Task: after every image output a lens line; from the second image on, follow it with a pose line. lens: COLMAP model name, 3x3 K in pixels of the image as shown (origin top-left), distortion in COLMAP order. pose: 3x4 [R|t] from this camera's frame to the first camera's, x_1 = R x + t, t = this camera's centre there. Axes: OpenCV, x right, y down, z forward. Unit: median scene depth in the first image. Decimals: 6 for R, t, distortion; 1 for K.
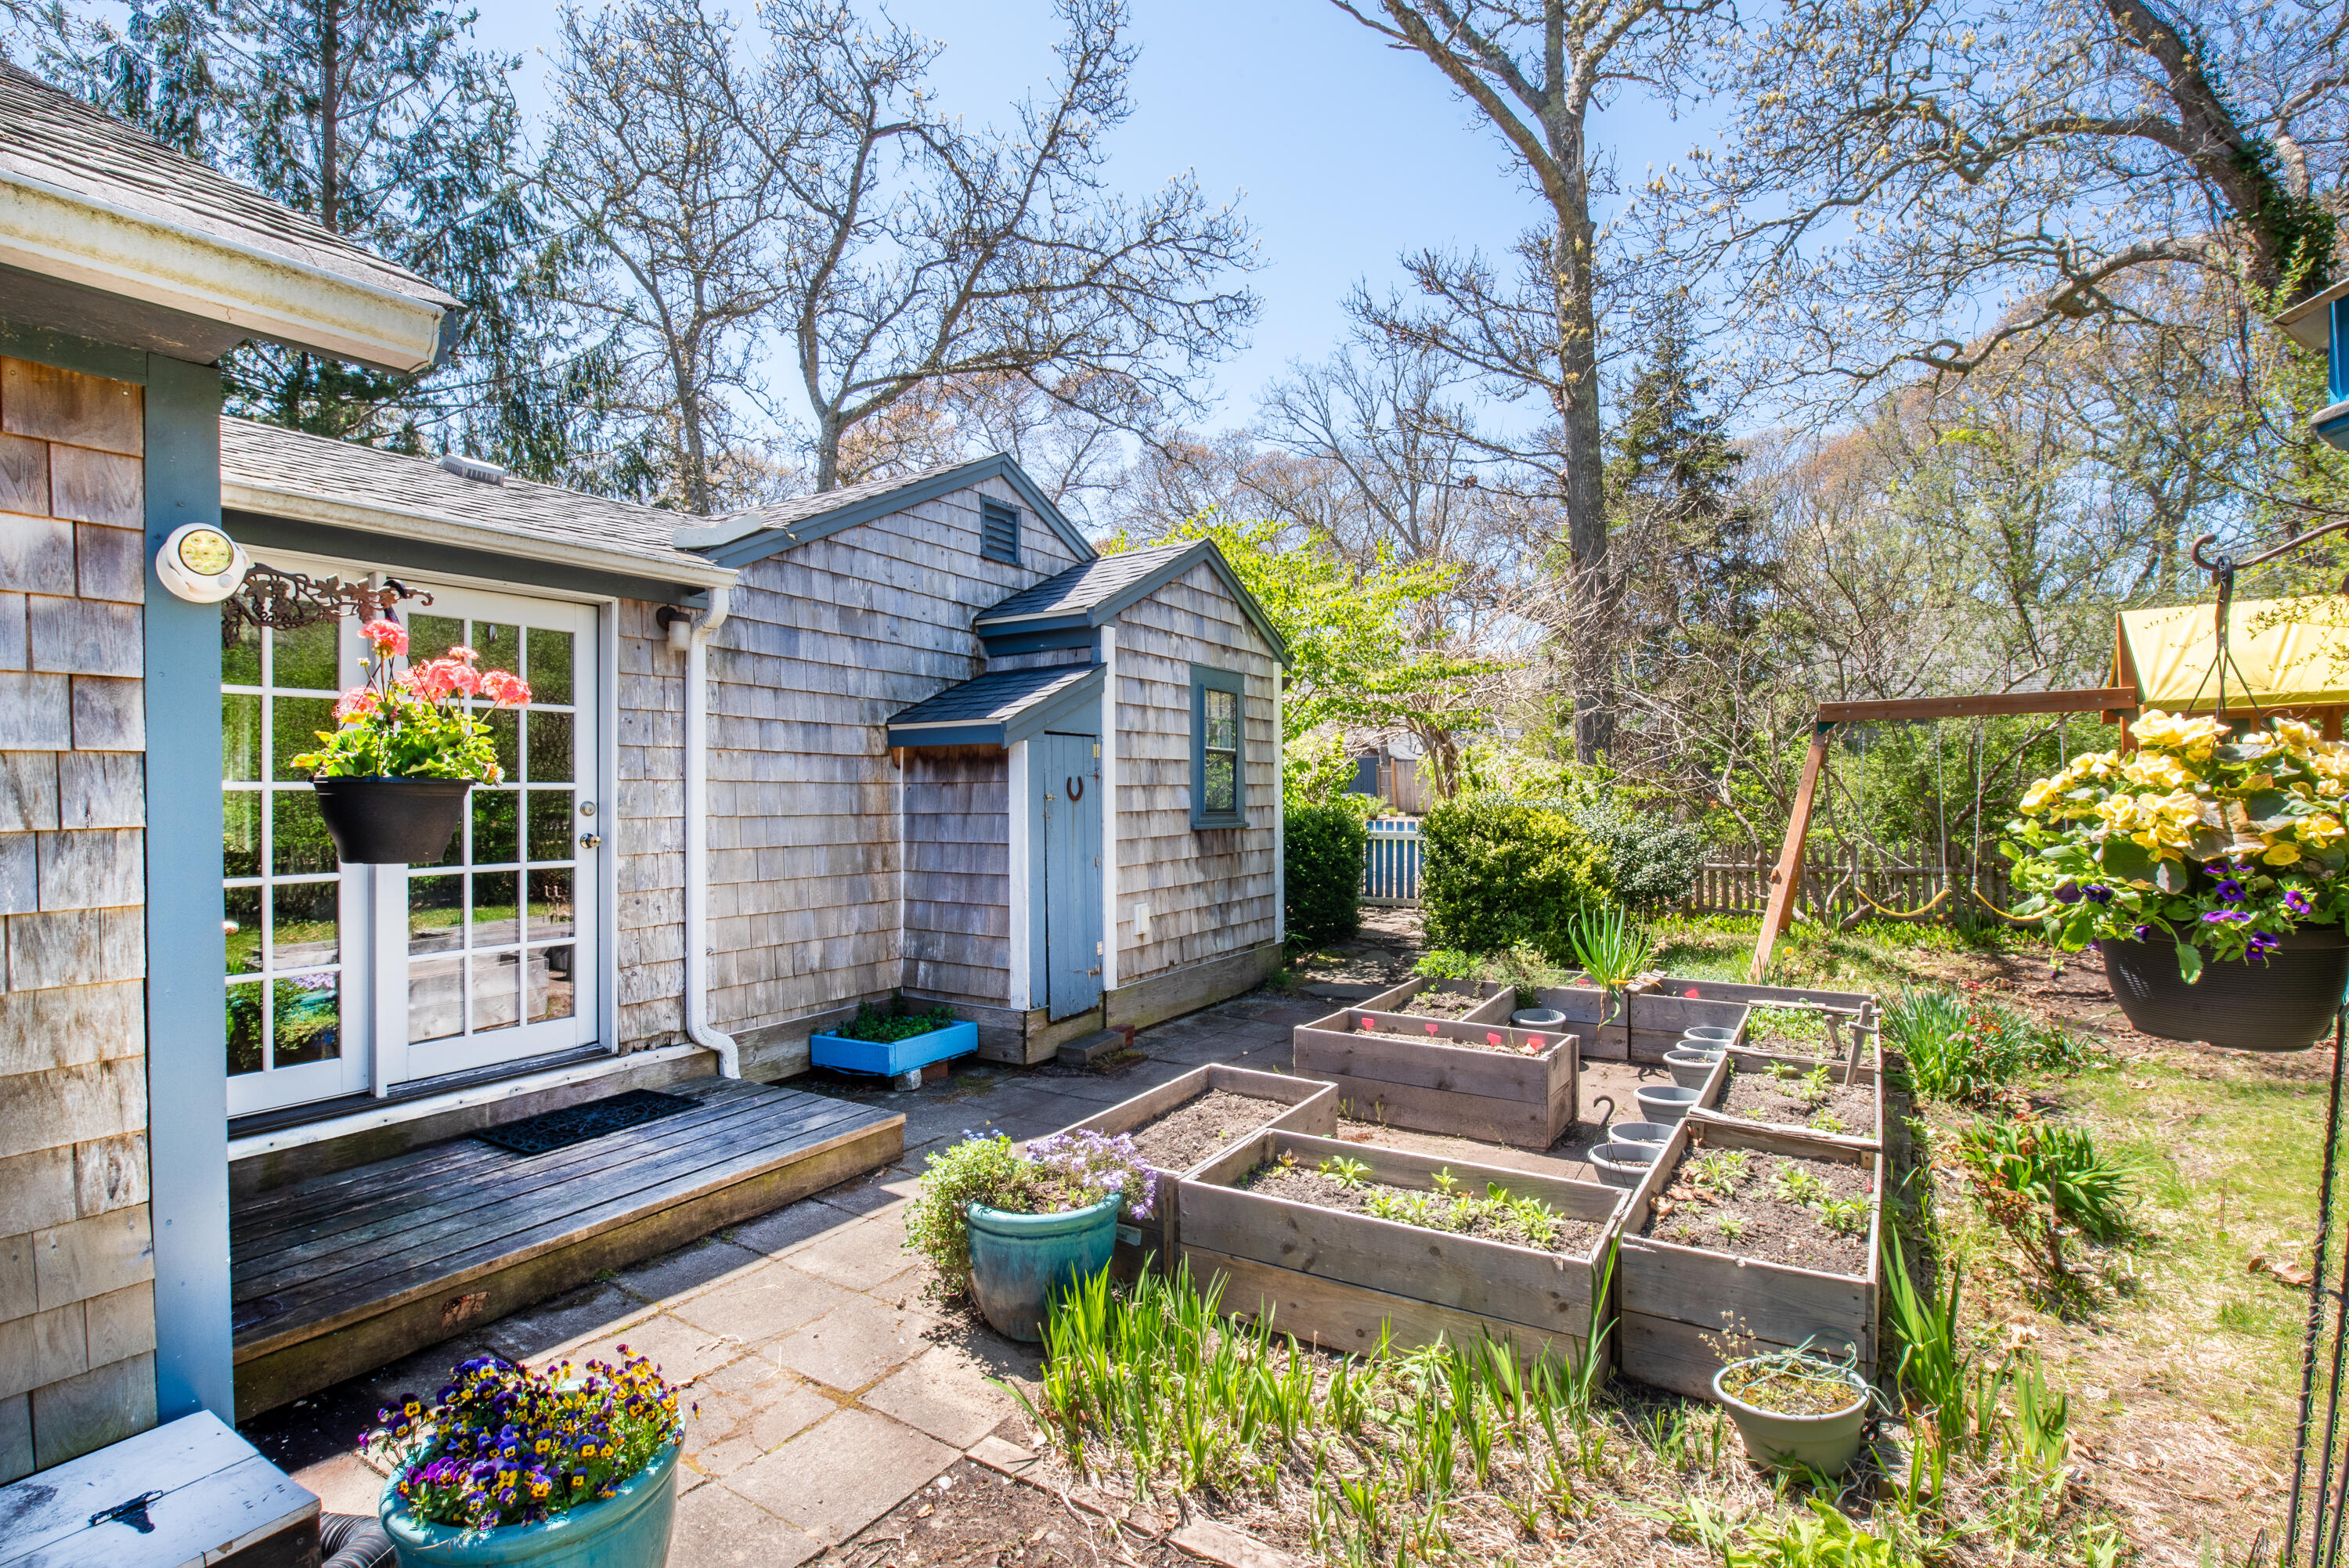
lens RADIAL K [[1117.2, 0, 1159.9], [0, 1117.2, 790.4], [0, 0, 1]] dist [-0.014122, -0.000535]
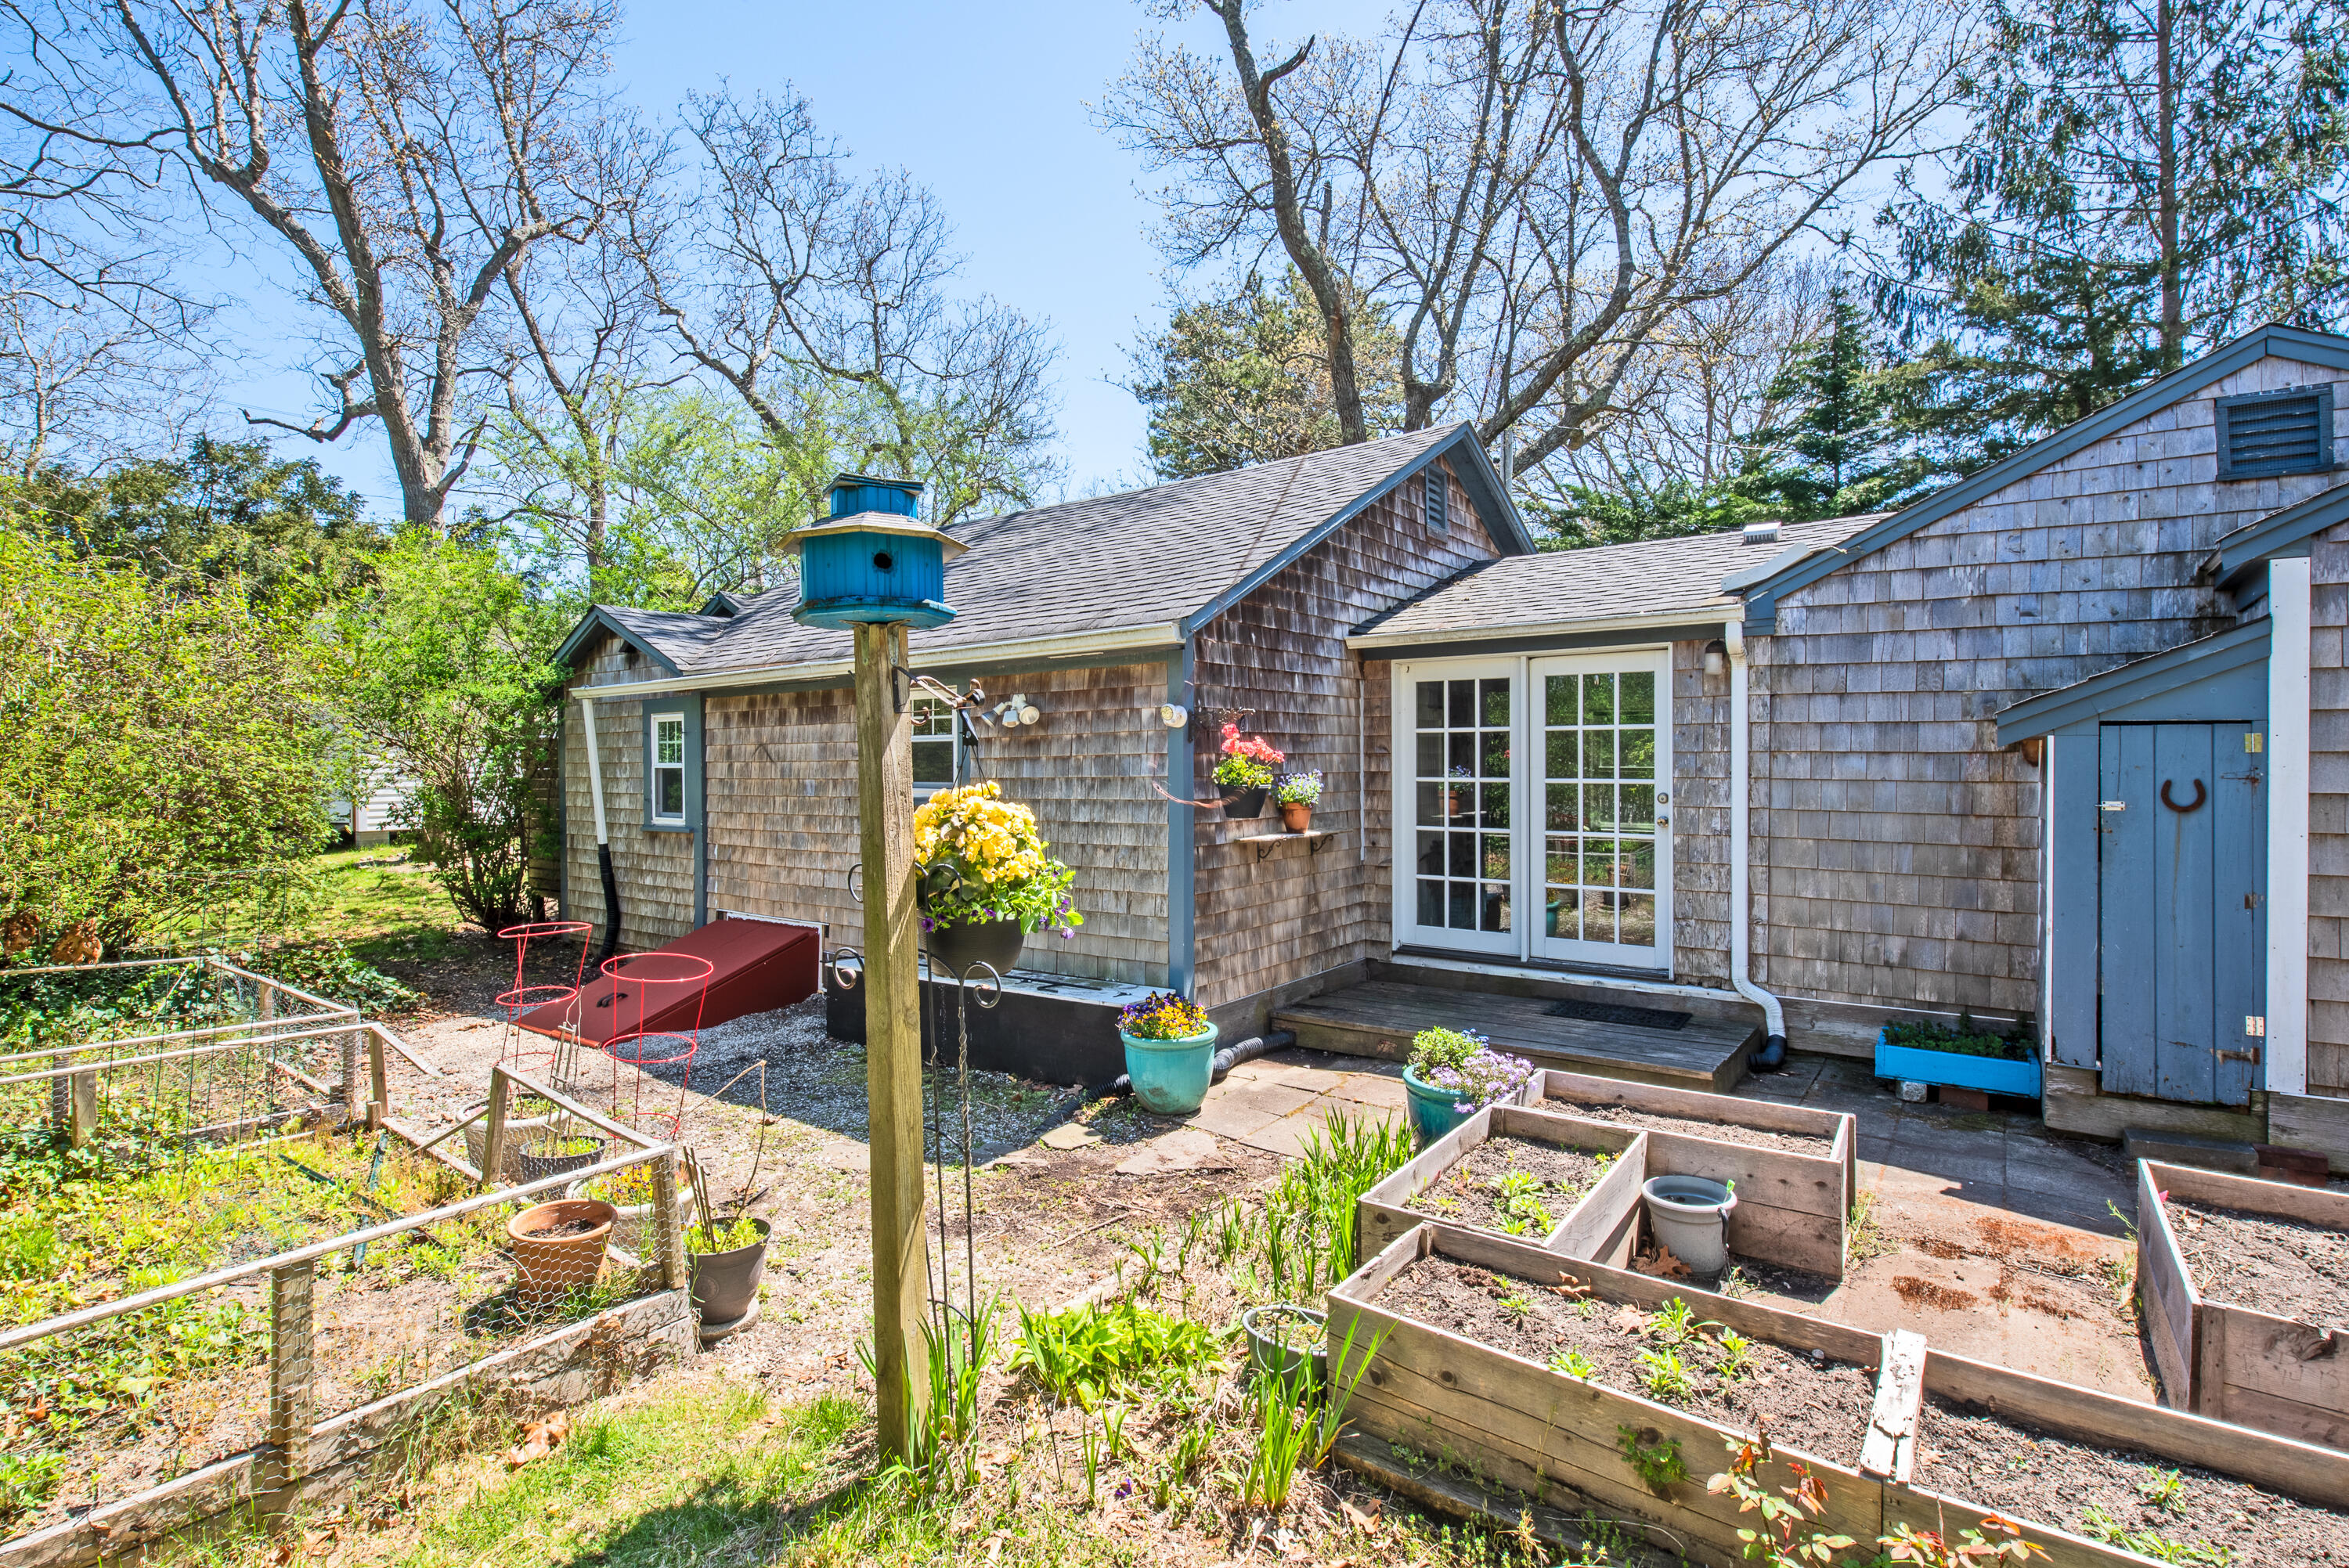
lens RADIAL K [[1117.2, 0, 1165.3], [0, 1117.2, 770.6], [0, 0, 1]] dist [-0.014122, -0.000535]
pose [[-0.074610, 0.013144, -0.997126, 0.332825], [0.000409, 0.999913, 0.013150, -0.013295], [0.997213, 0.000574, -0.074609, 0.181559]]
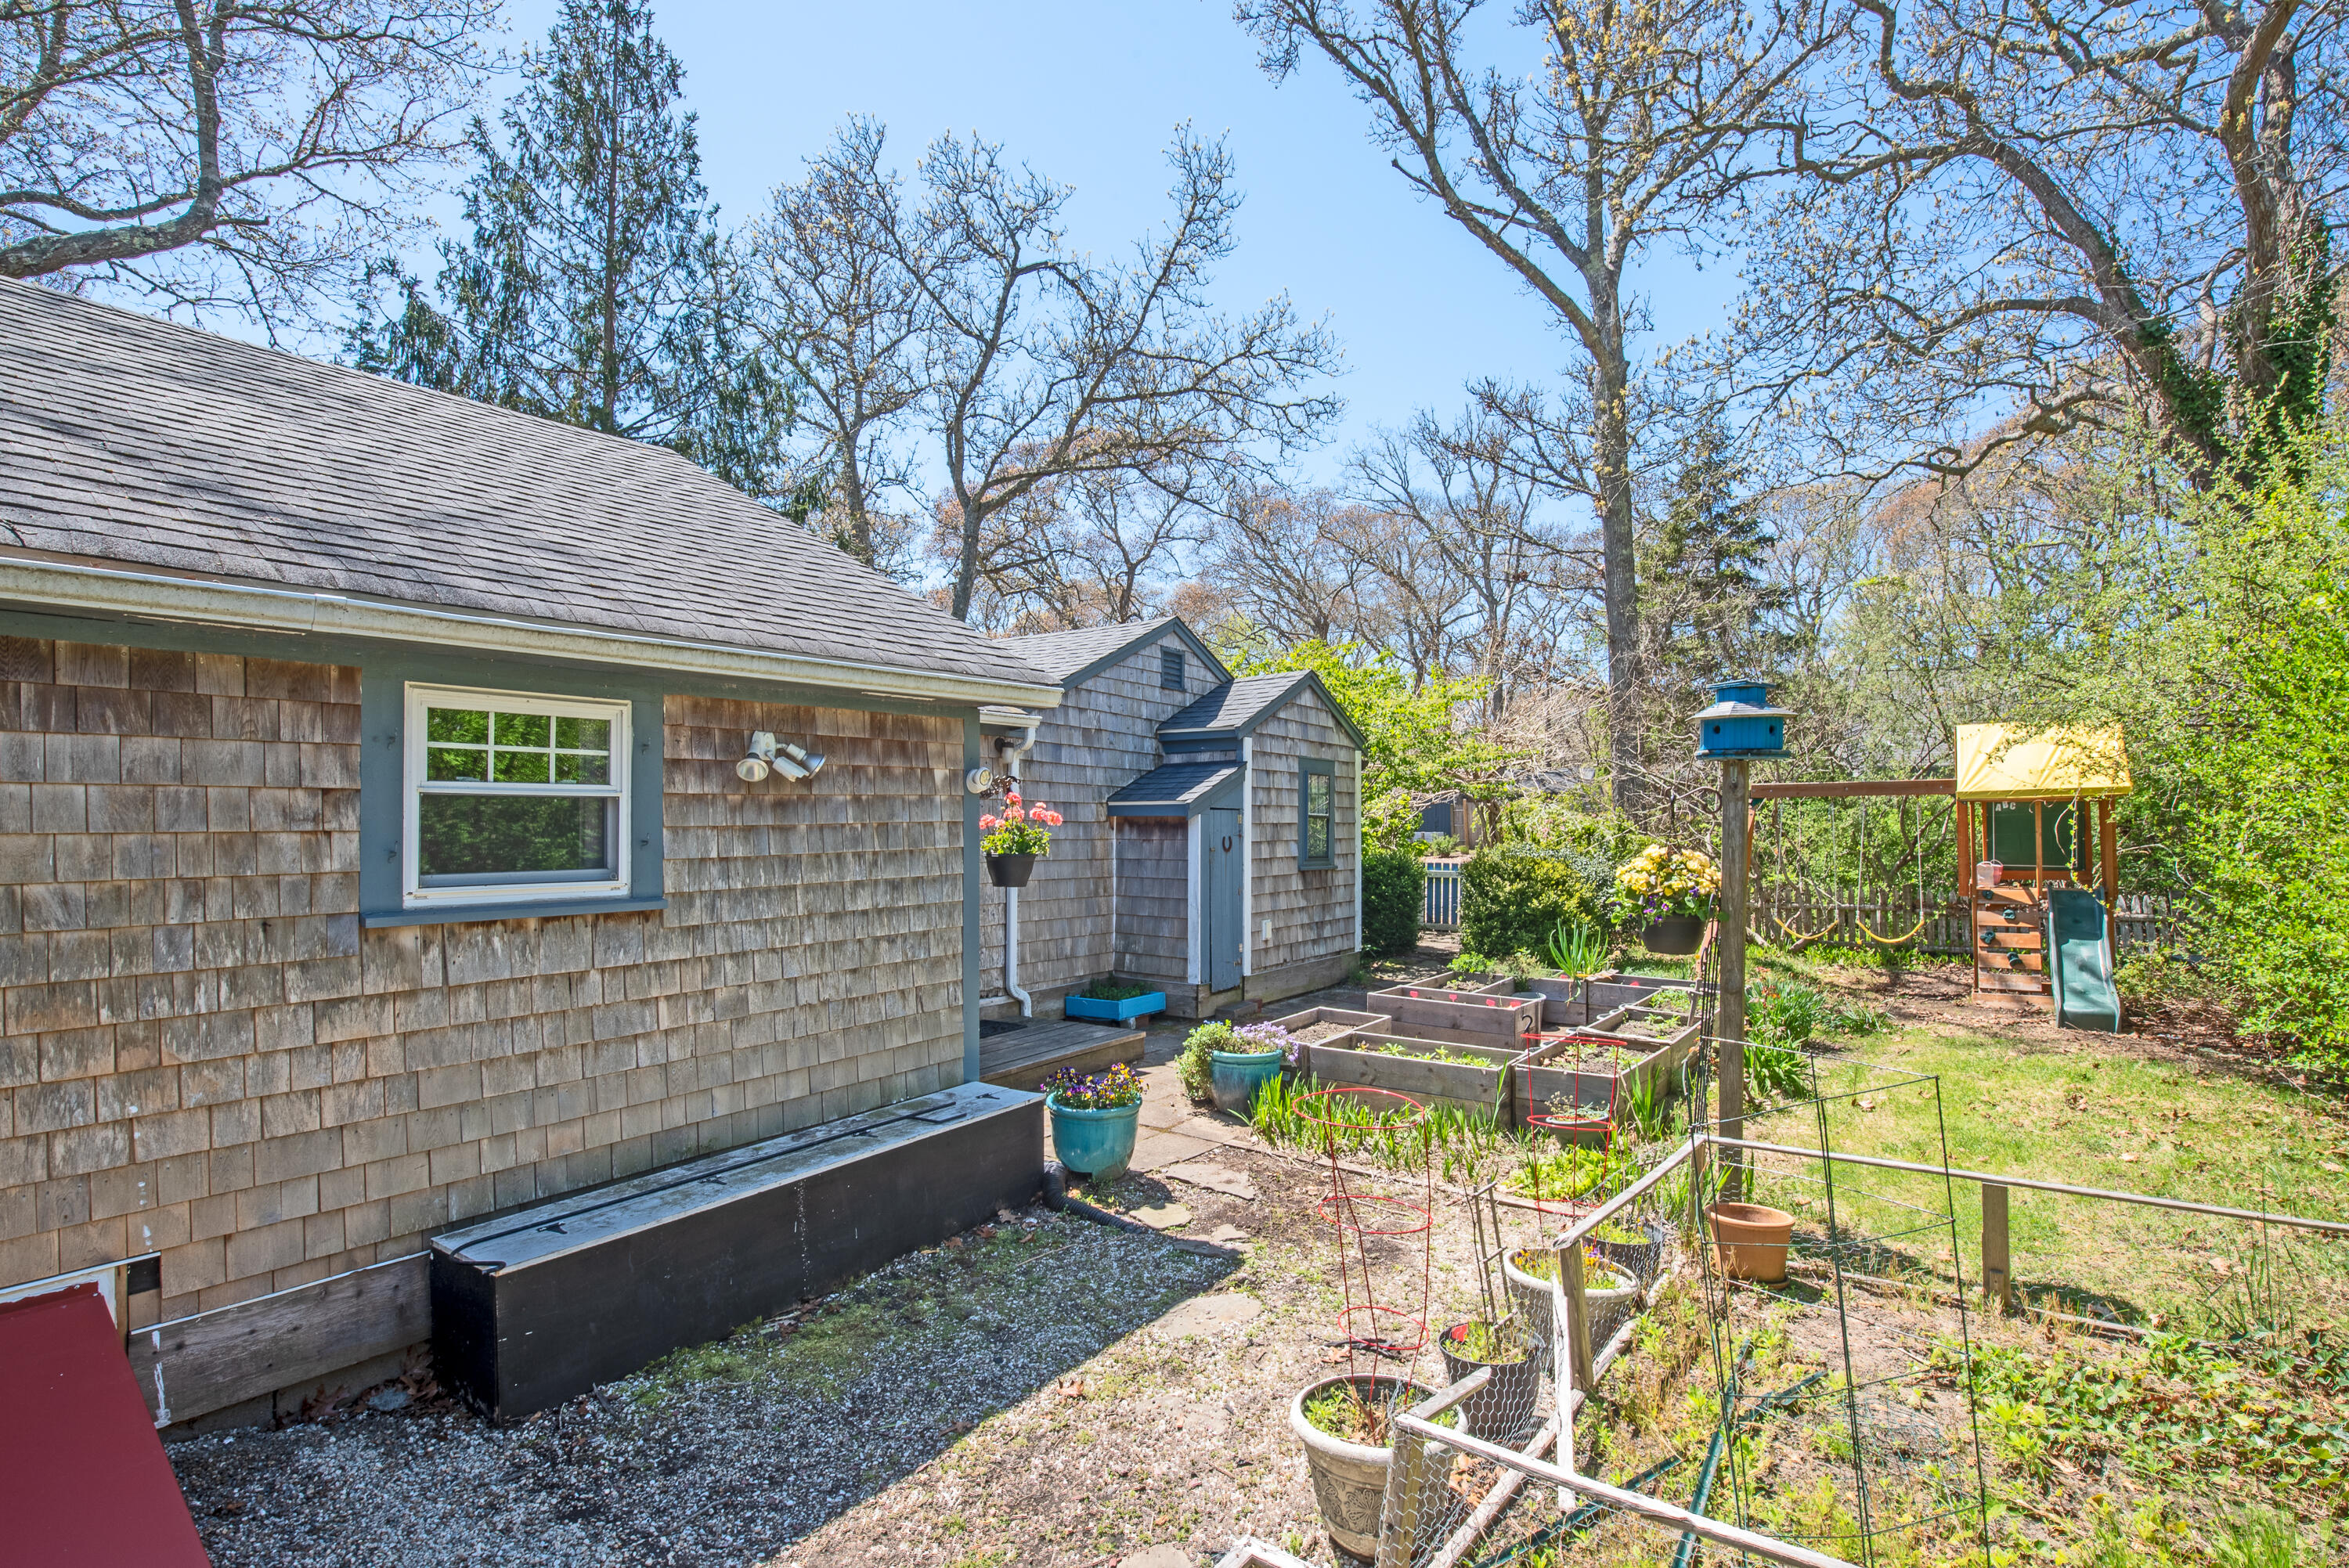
lens RADIAL K [[1117.2, 0, 1188.3], [0, 1117.2, 805.1], [0, 0, 1]] dist [-0.014122, -0.000535]
pose [[0.999026, 0.011062, -0.042712, -0.030876], [-0.011715, 0.999818, -0.015087, -0.015287], [0.042537, 0.015573, 0.998974, -0.267524]]
